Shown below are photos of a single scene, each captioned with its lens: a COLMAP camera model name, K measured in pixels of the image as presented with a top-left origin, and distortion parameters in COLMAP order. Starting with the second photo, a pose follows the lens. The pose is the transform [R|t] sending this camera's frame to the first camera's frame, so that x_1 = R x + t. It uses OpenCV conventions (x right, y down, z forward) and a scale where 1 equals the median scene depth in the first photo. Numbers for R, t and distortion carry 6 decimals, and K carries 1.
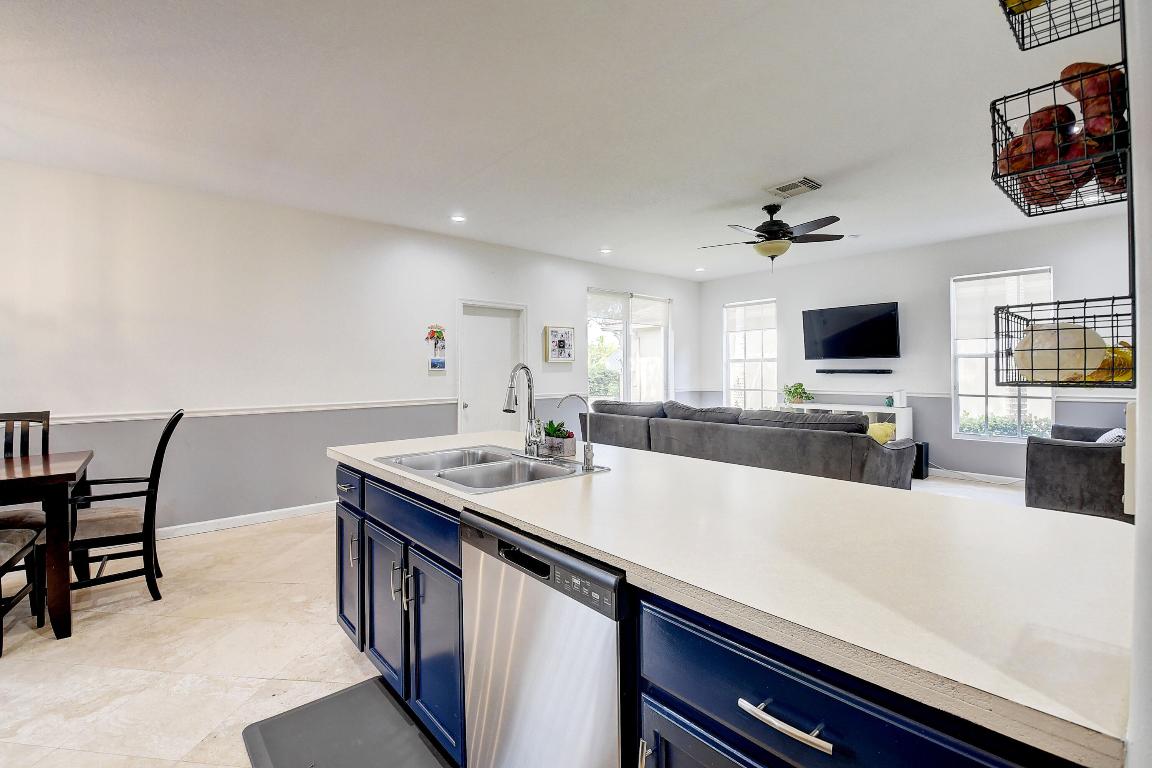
lens RADIAL K [[511.5, 0, 572.4], [0, 511.5, 378.3], [0, 0, 1]] dist [-0.020084, -0.000480]
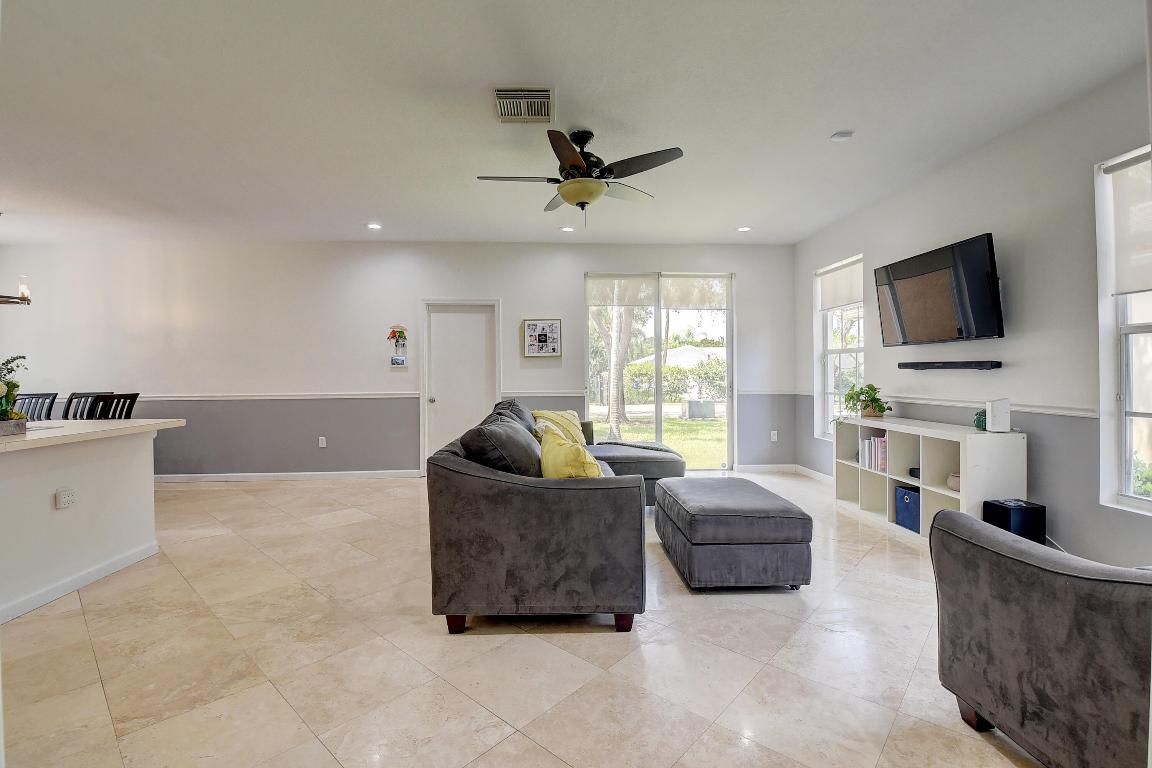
lens RADIAL K [[511.5, 0, 576.4], [0, 511.5, 377.8], [0, 0, 1]] dist [-0.020084, -0.000480]
pose [[0.797796, 0.006693, -0.602890, 0.613823], [-0.006195, 0.999977, 0.002904, 0.002133], [0.602895, 0.001418, 0.797819, 0.316345]]
